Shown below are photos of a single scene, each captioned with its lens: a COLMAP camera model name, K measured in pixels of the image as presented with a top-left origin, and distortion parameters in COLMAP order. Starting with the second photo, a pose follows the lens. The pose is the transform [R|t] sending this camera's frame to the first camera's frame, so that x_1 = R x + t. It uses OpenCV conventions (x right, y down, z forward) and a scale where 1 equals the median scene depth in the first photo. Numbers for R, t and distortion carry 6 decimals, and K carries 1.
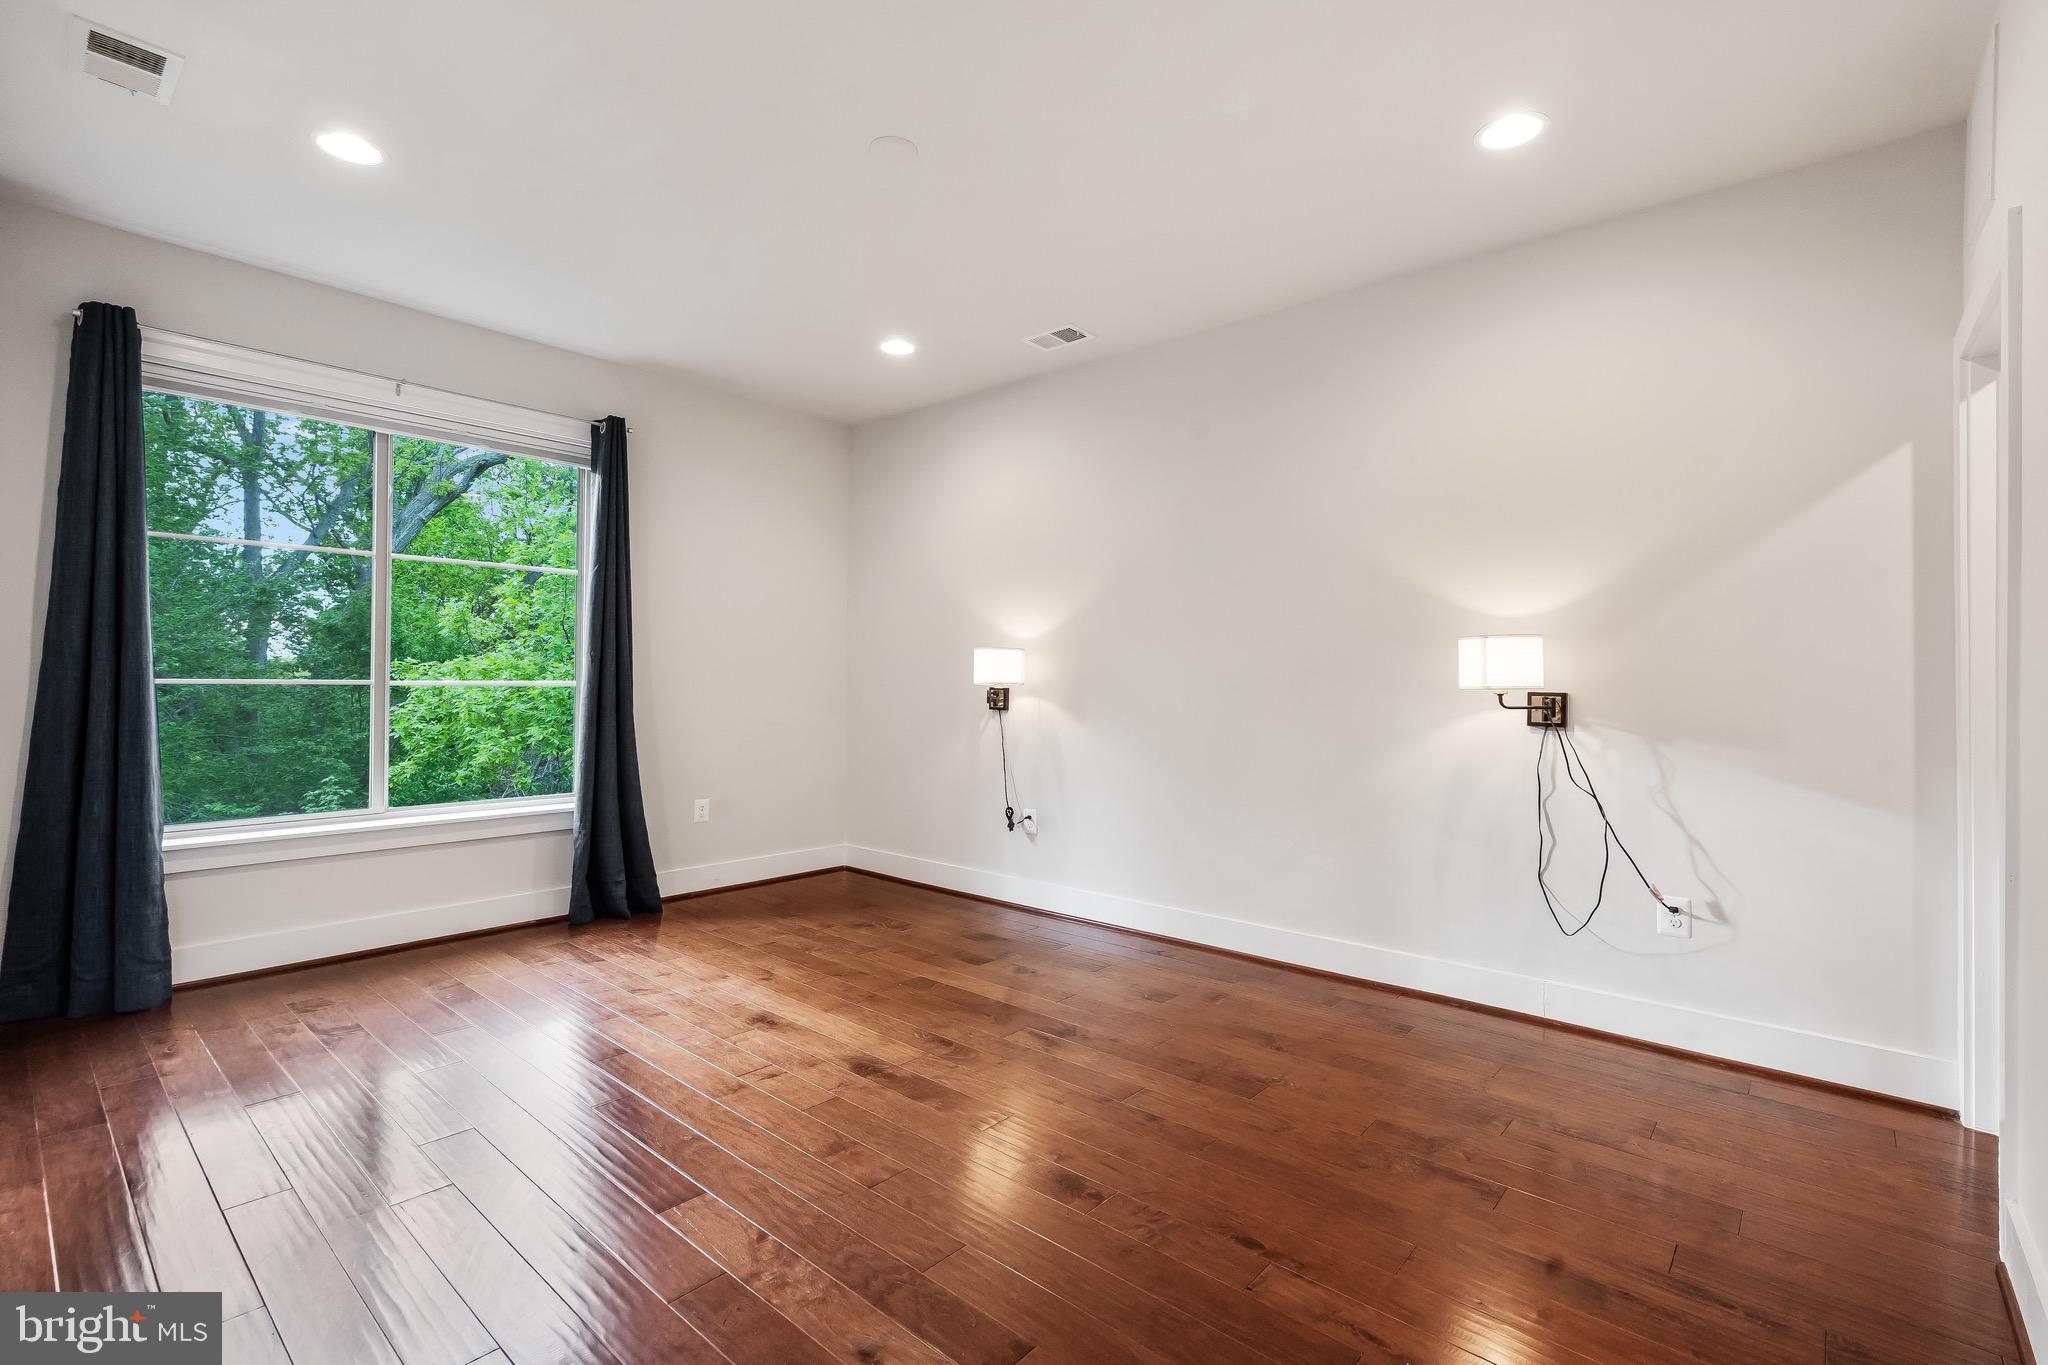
lens RADIAL K [[940.8, 0, 1024.0], [0, 940.8, 682.5], [0, 0, 1]] dist [-0.001006, 0.000656]
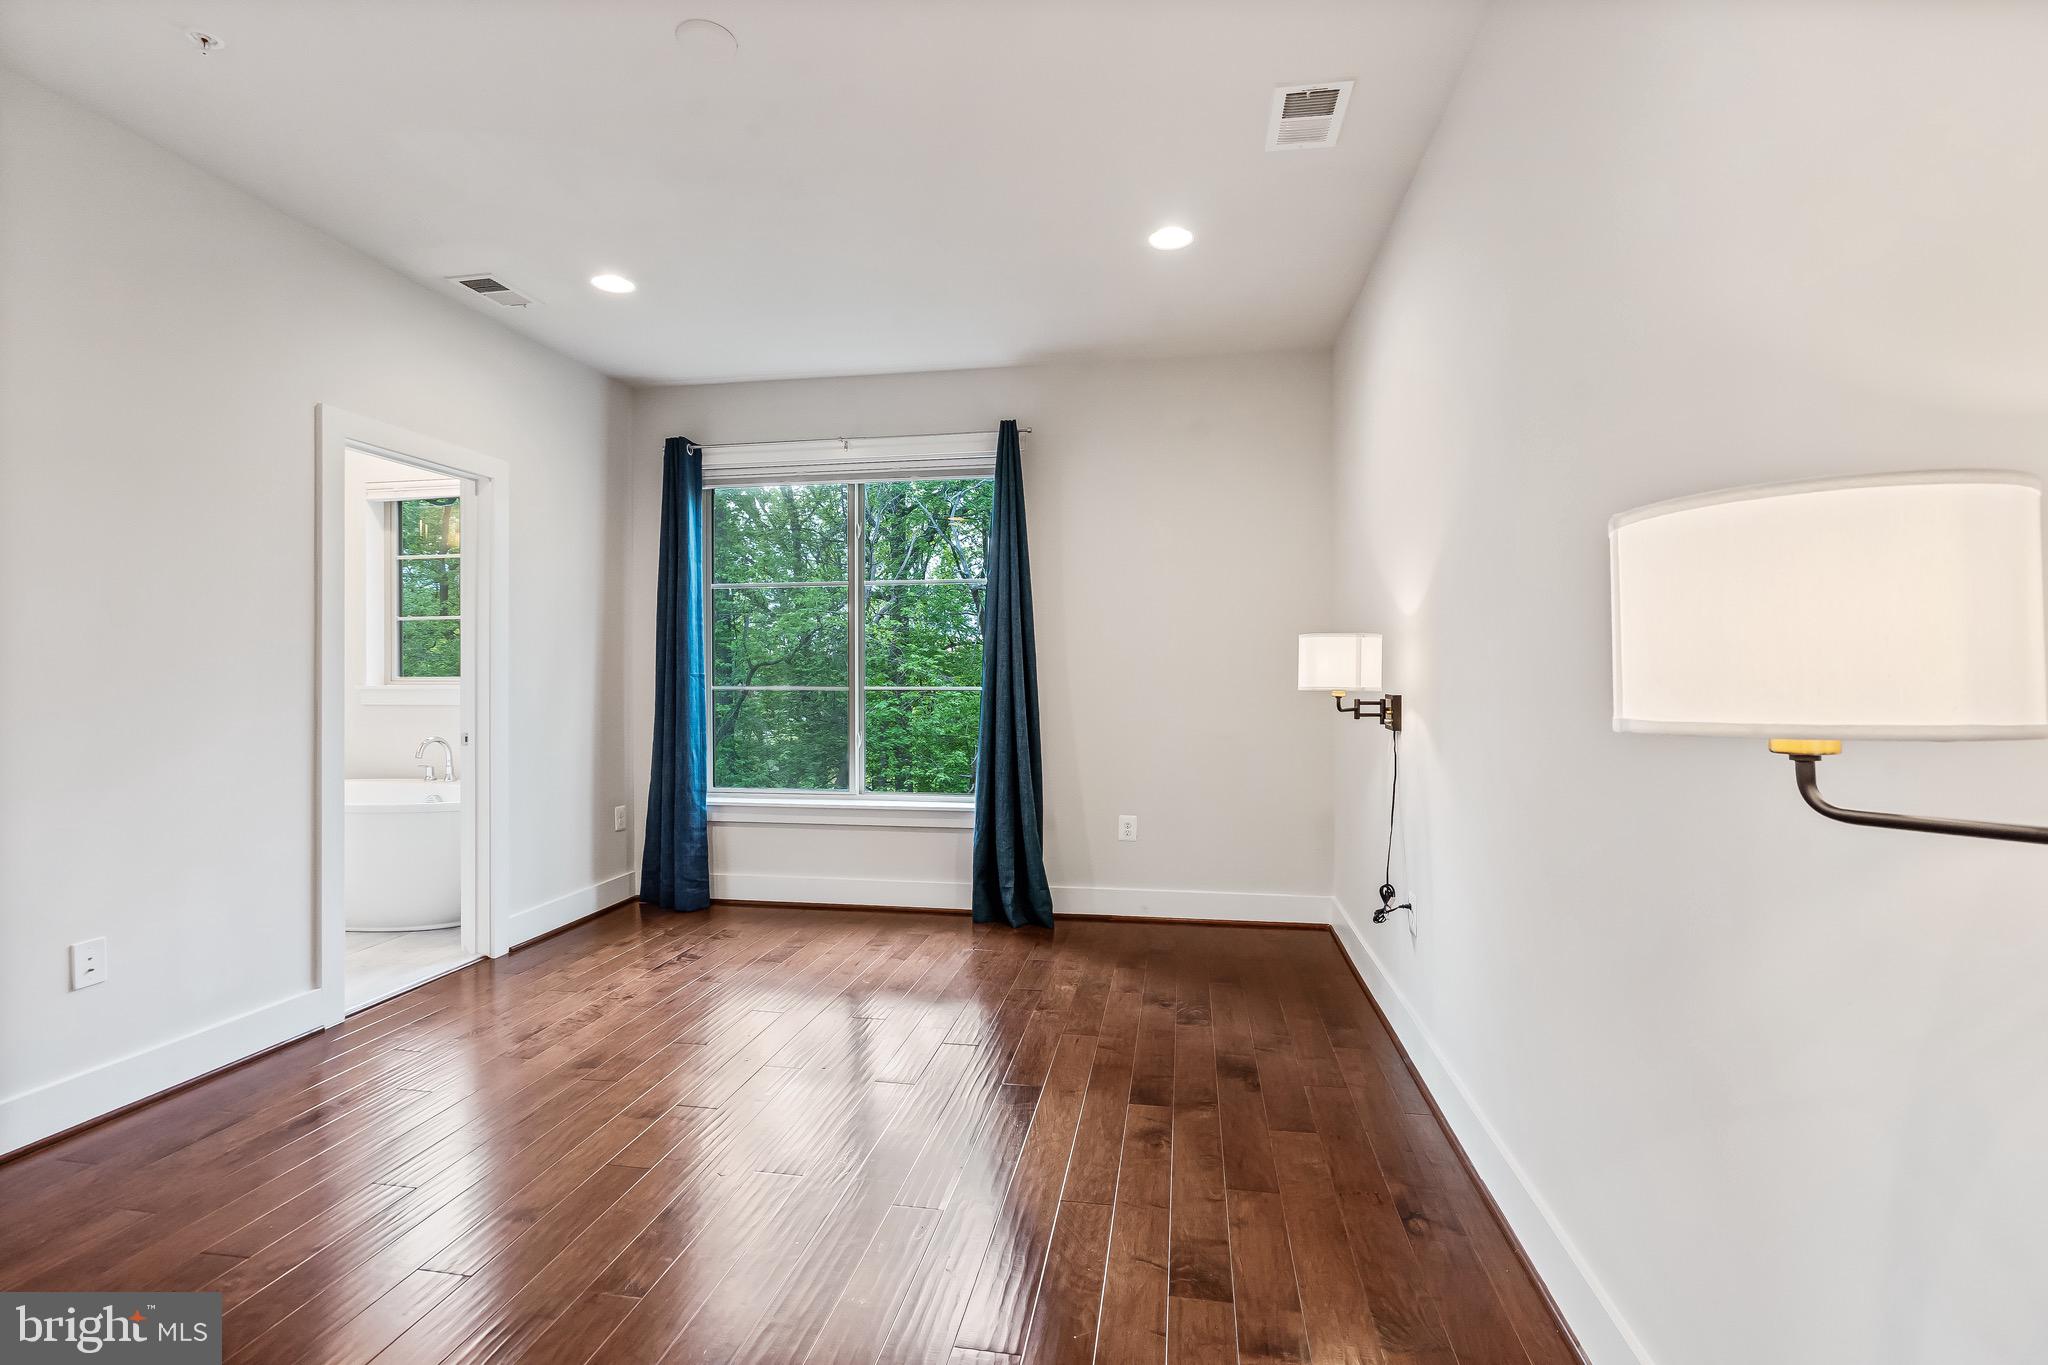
lens RADIAL K [[940.8, 0, 1024.0], [0, 940.8, 682.5], [0, 0, 1]] dist [-0.001006, 0.000656]
pose [[0.513634, -0.003338, -0.858003, 0.459015], [0.006011, 0.999982, -0.000292, -0.005226], [0.857988, -0.005007, 0.513645, 0.535607]]
